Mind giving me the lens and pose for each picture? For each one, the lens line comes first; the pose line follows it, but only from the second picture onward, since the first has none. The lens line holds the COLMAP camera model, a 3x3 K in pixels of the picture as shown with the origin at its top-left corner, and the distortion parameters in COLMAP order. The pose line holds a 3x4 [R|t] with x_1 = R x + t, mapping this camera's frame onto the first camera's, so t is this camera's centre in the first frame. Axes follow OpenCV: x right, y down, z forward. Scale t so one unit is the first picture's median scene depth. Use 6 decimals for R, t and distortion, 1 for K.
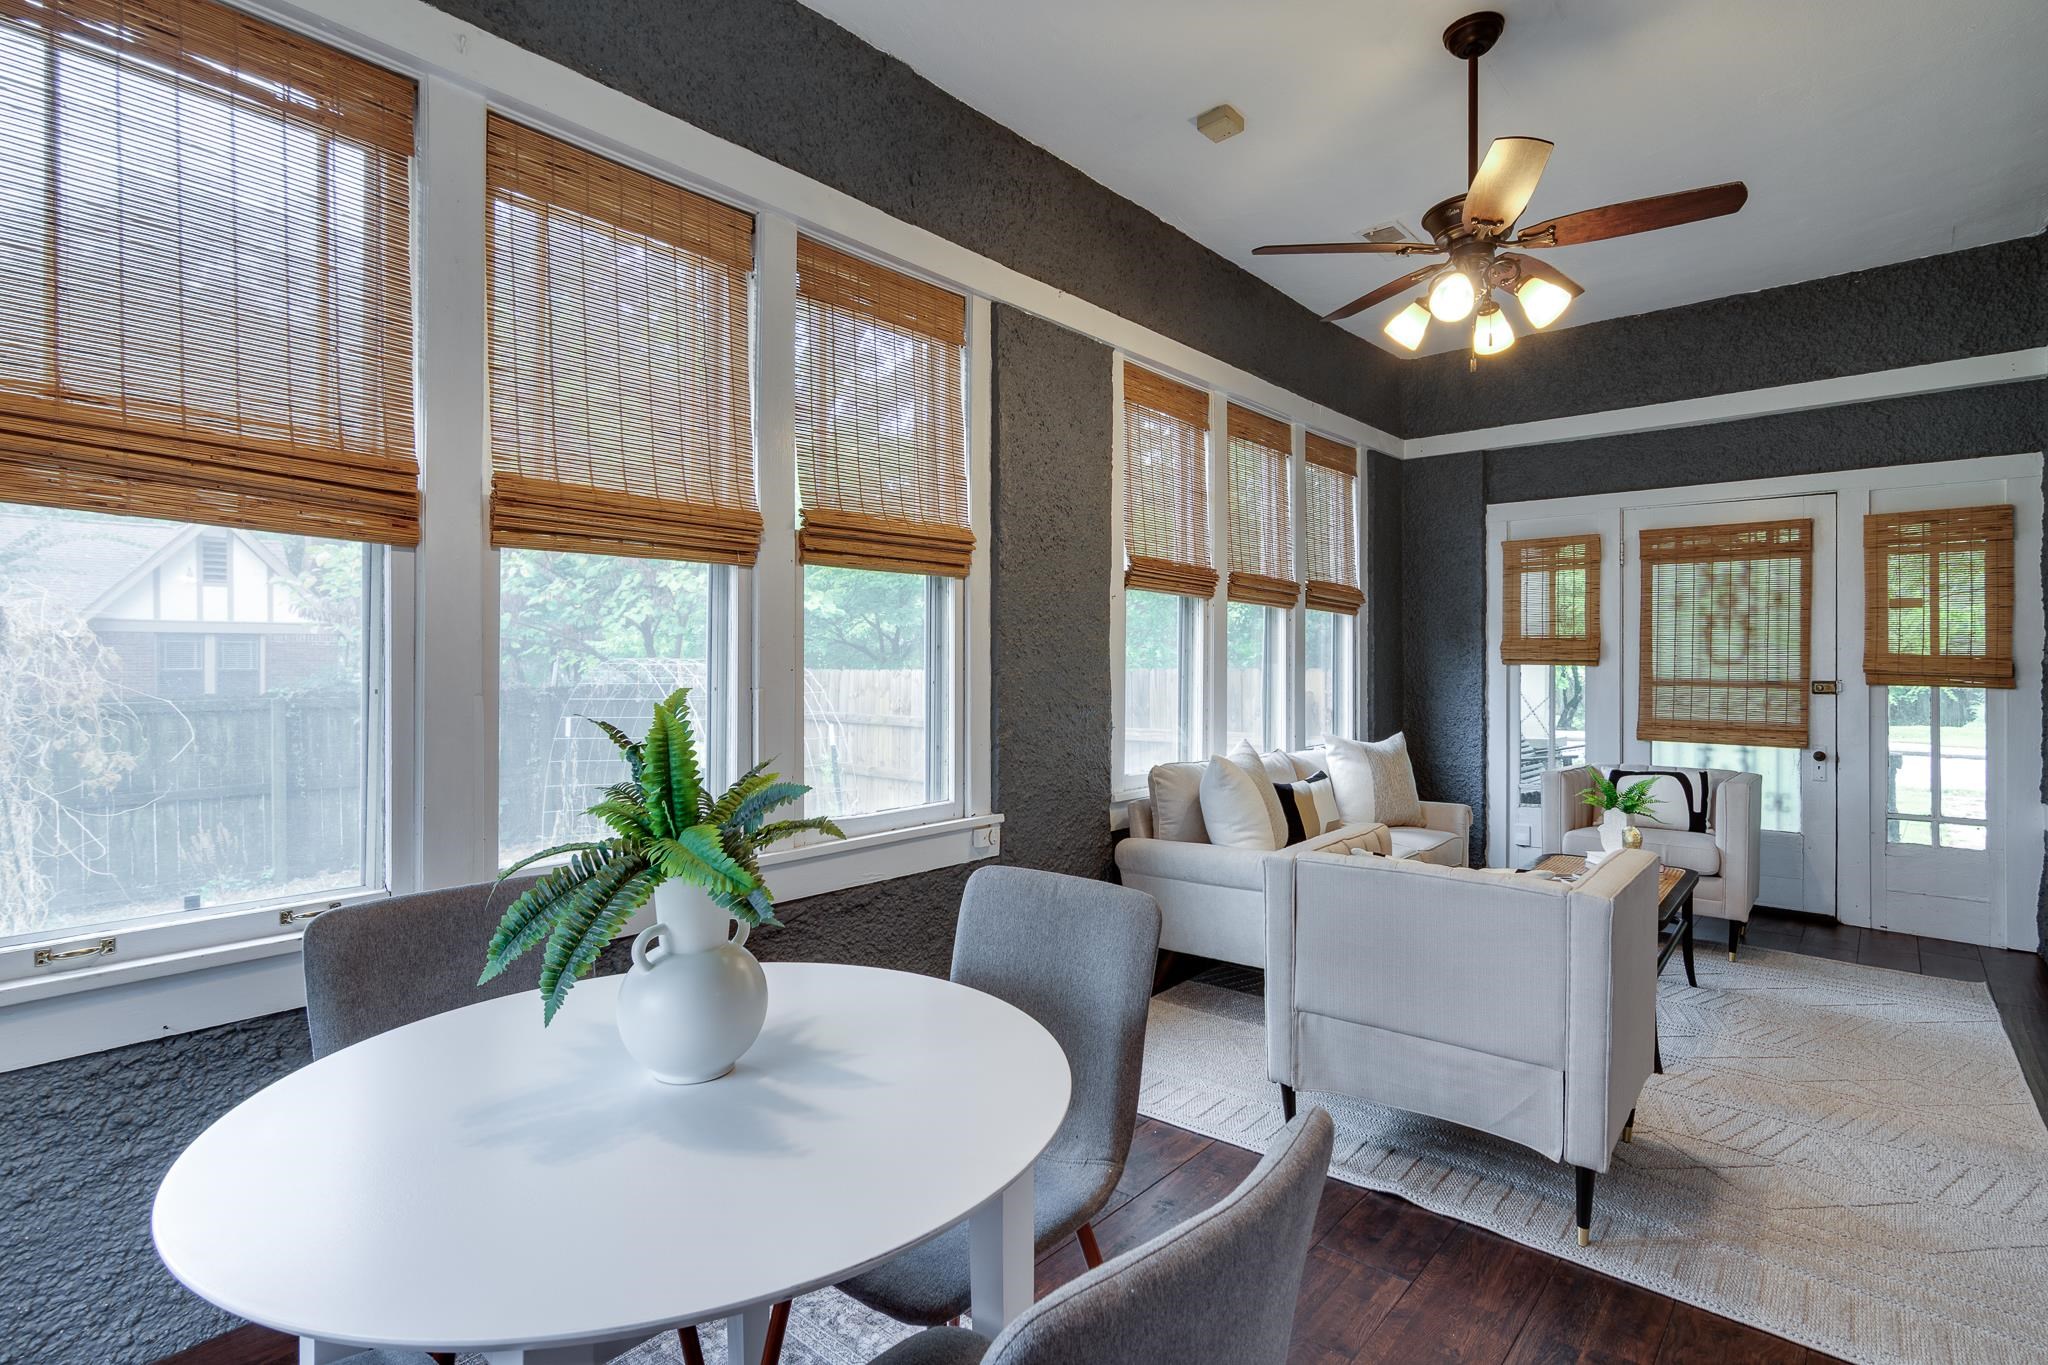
lens RADIAL K [[1018.6, 0, 1024.0], [0, 1018.6, 682.5], [0, 0, 1]] dist [-0.003502, -0.000402]
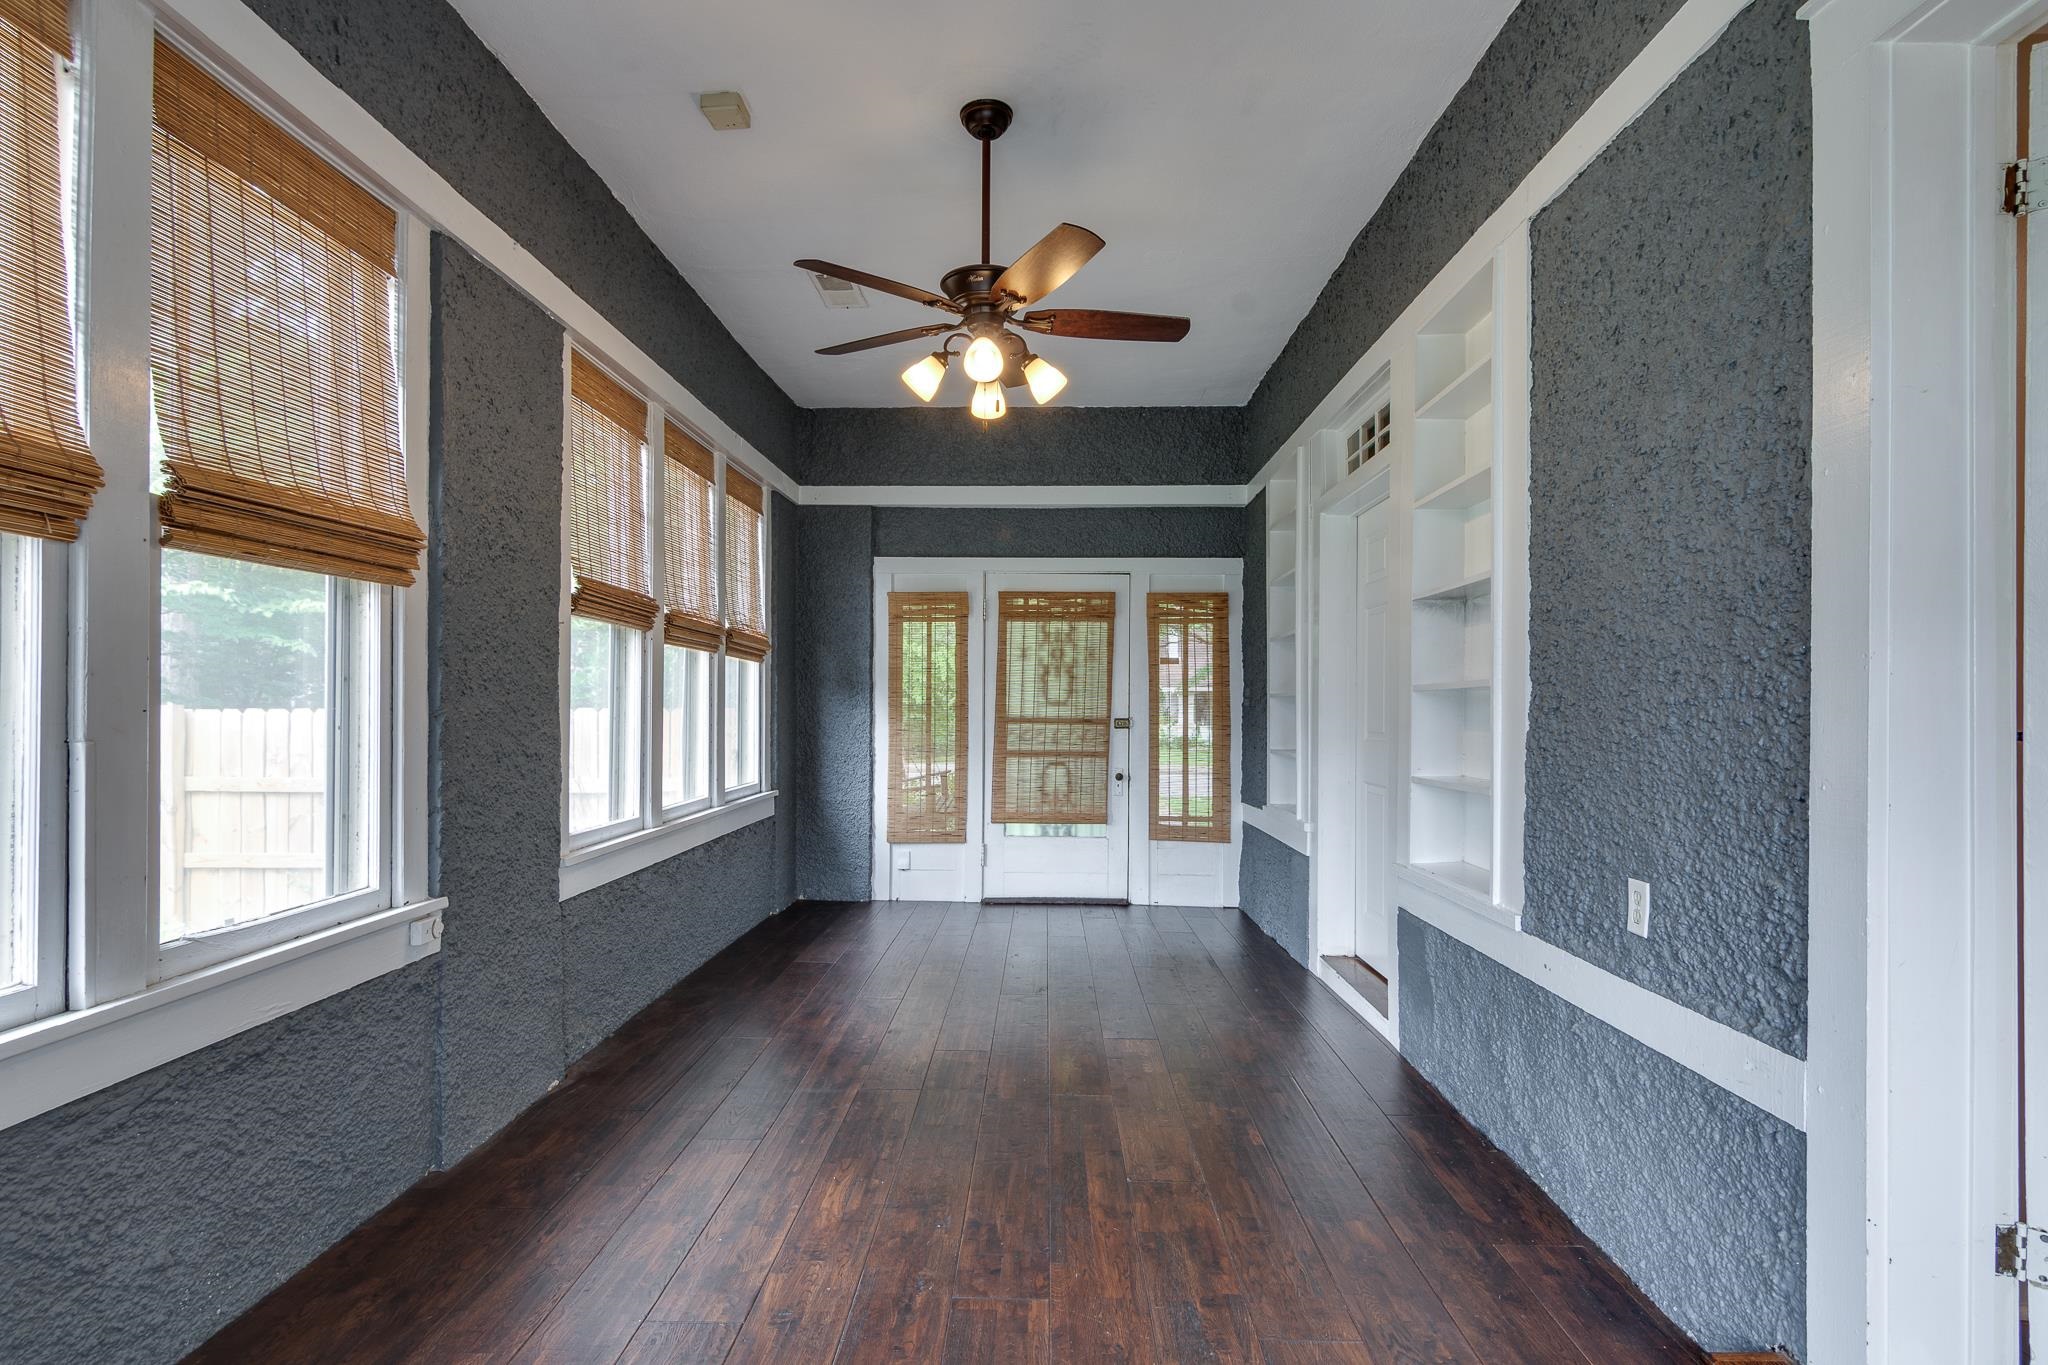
lens RADIAL K [[1002.3, 0, 1028.6], [0, 1002.3, 716.0], [0, 0, 1]] dist [0.000316, 0.000060]
pose [[0.768693, -0.004163, 0.639604, -0.143317], [0.007583, 0.999968, -0.002605, -0.002445], [-0.639573, 0.006853, 0.768700, 0.114779]]
